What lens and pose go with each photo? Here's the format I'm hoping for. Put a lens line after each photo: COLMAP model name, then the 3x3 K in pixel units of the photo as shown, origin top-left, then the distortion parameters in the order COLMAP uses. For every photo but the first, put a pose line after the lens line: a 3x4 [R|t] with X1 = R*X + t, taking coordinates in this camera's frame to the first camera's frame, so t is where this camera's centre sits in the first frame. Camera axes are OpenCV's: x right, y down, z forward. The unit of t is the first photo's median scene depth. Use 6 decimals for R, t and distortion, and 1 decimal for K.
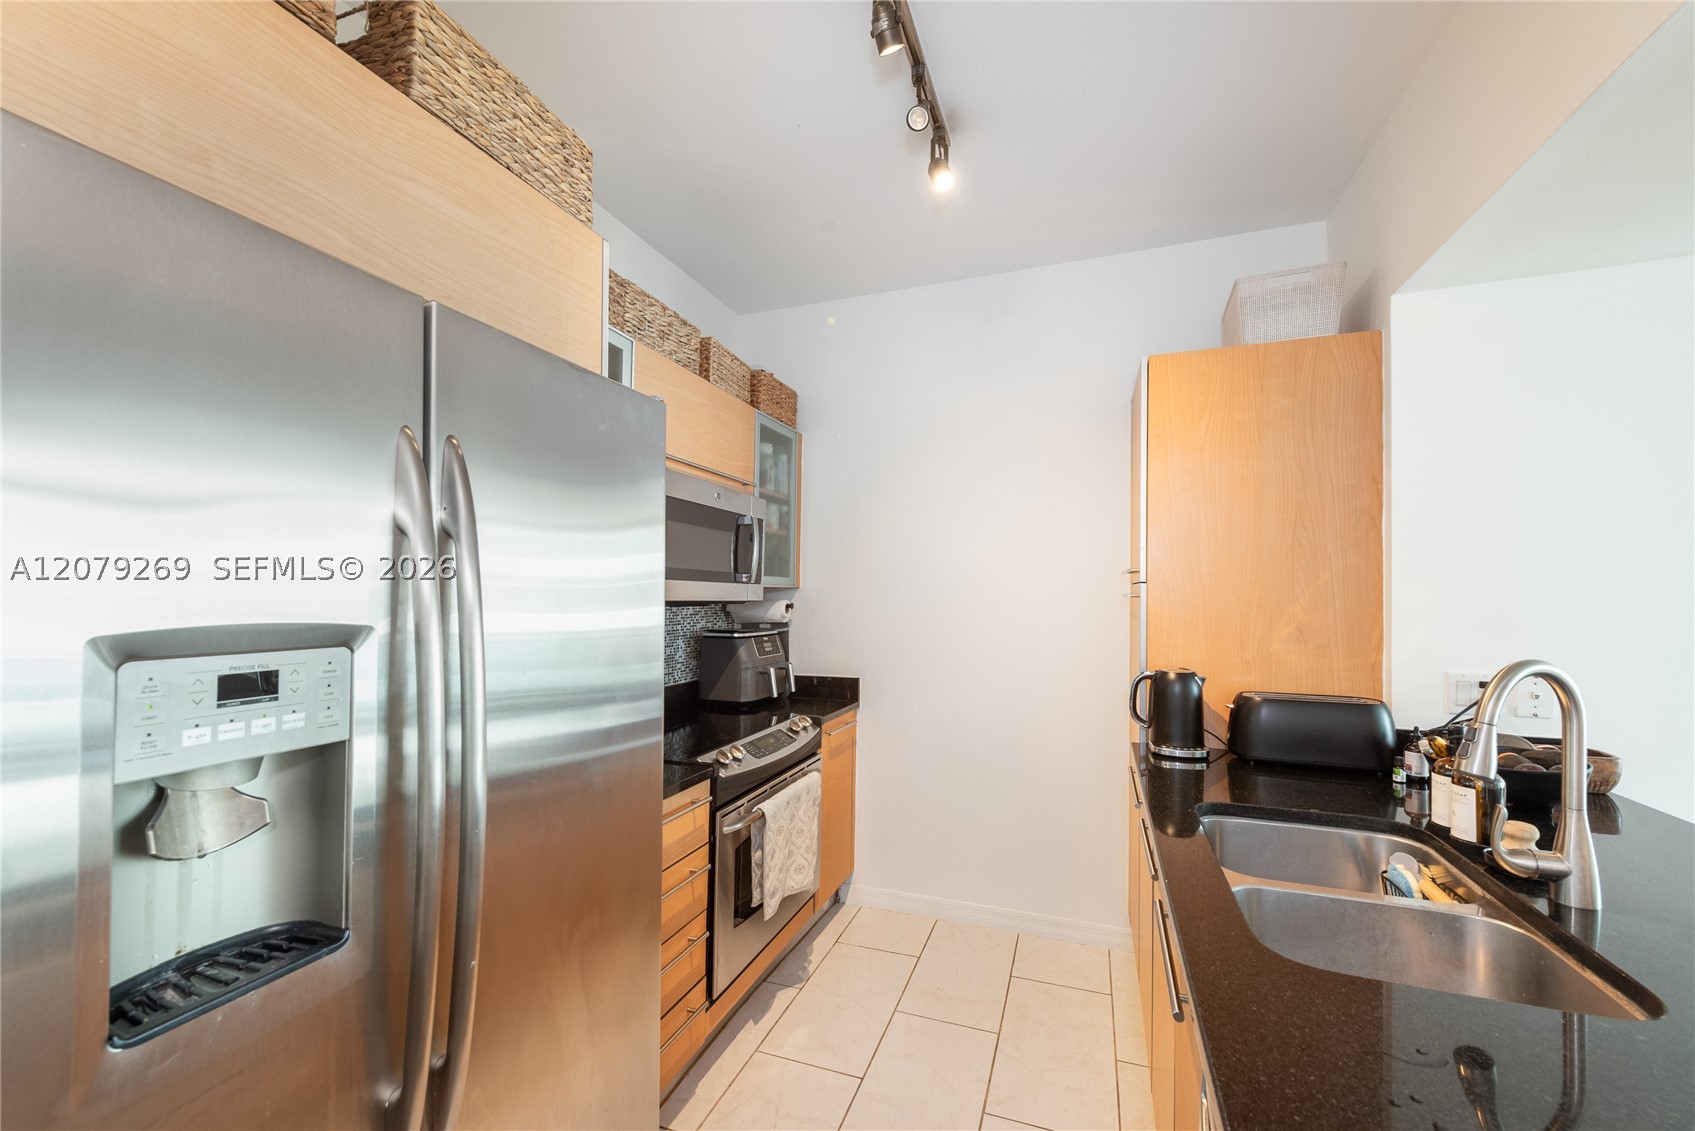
lens RADIAL K [[663.5, 0, 844.1], [0, 663.5, 571.5], [0, 0, 1]] dist [0.013129, -0.000134]
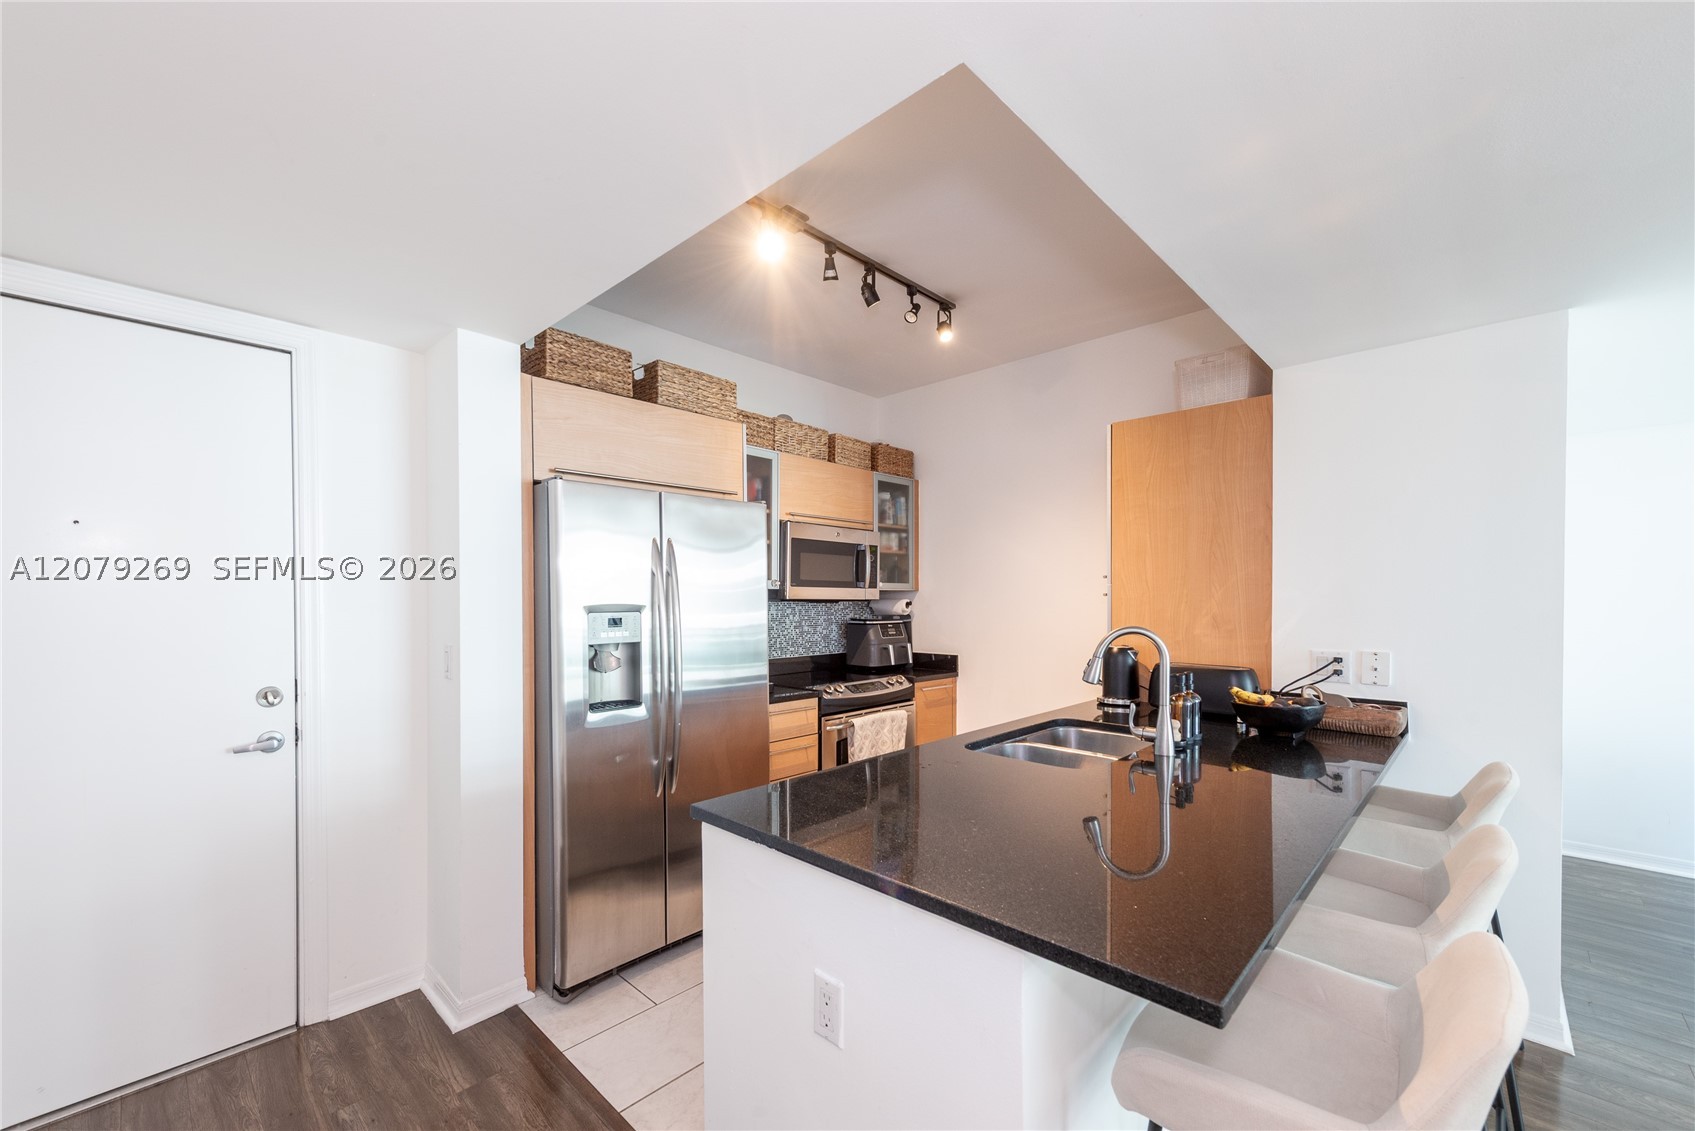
lens RADIAL K [[672.9, 0, 828.0], [0, 672.9, 596.8], [0, 0, 1]] dist [0.024132, -0.000023]
pose [[0.913631, -0.003959, -0.406525, 0.440230], [0.018470, 0.999324, 0.031778, -0.014506], [0.406124, -0.036542, 0.913087, -0.496090]]
